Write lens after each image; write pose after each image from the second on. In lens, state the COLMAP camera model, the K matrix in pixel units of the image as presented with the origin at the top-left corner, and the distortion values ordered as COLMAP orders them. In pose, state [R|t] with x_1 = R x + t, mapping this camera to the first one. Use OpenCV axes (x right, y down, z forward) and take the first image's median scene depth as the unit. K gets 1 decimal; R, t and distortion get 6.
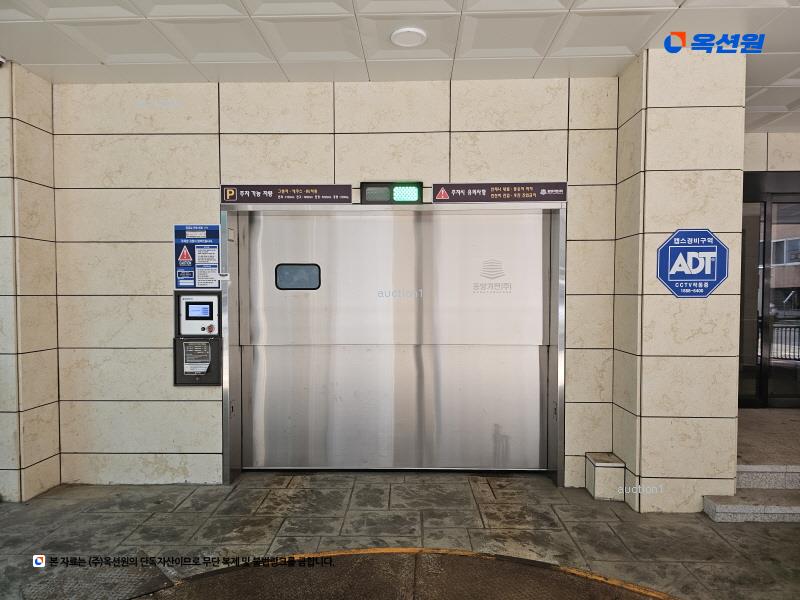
lens RADIAL K [[536.3, 0, 405.2], [0, 536.3, 298.6], [0, 0, 1]] dist [0.016882, -0.016139]
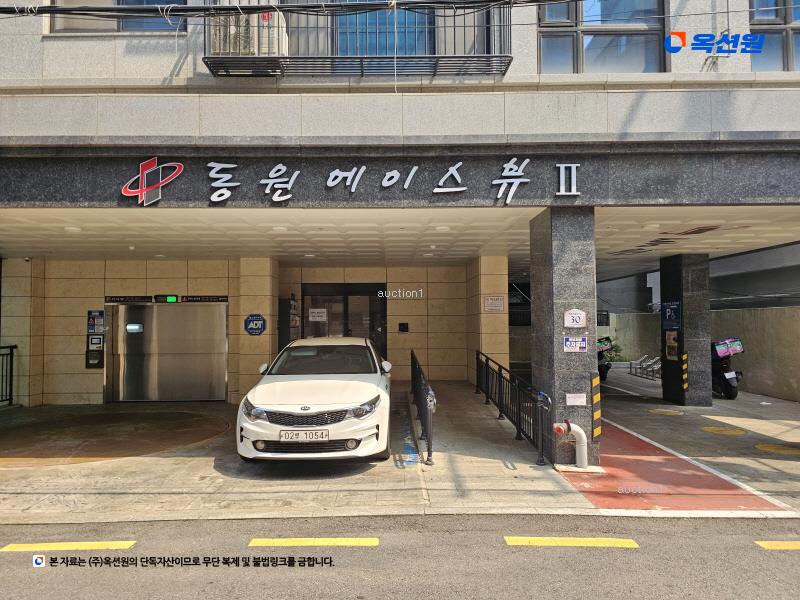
lens RADIAL K [[536.3, 0, 397.1], [0, 536.3, 303.9], [0, 0, 1]] dist [0.016882, -0.016139]
pose [[0.999338, -0.000665, 0.036384, 1.078702], [0.002843, 0.998204, -0.059836, 0.001496], [-0.036279, 0.059900, 0.997545, -1.855340]]
